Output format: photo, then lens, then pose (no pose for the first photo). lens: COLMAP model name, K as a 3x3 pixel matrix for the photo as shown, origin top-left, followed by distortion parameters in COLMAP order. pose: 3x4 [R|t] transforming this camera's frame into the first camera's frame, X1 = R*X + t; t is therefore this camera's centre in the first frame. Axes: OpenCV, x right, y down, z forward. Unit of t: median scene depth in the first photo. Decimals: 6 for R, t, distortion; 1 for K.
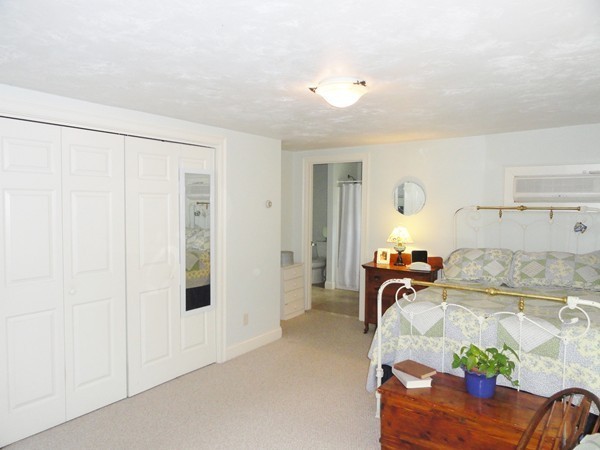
lens RADIAL K [[420.6, 0, 297.0], [0, 420.6, 225.6], [0, 0, 1]] dist [0.002424, 0.000819]
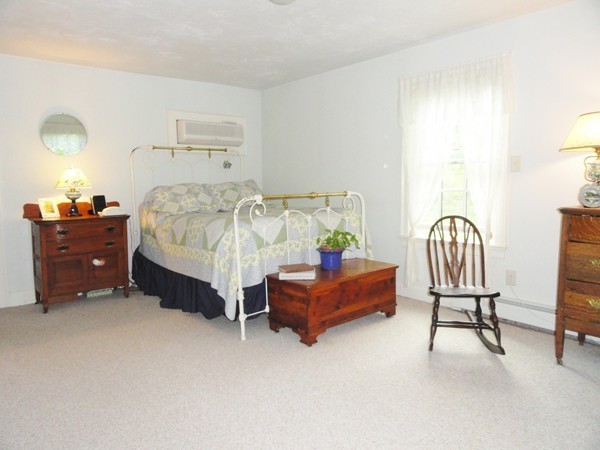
lens RADIAL K [[420.6, 0, 297.0], [0, 420.6, 225.6], [0, 0, 1]] dist [0.002424, 0.000819]
pose [[0.251295, -0.114219, 0.961148, -0.540487], [0.071583, 0.992487, 0.099227, 0.077528], [-0.965260, 0.043867, 0.257583, 0.473968]]
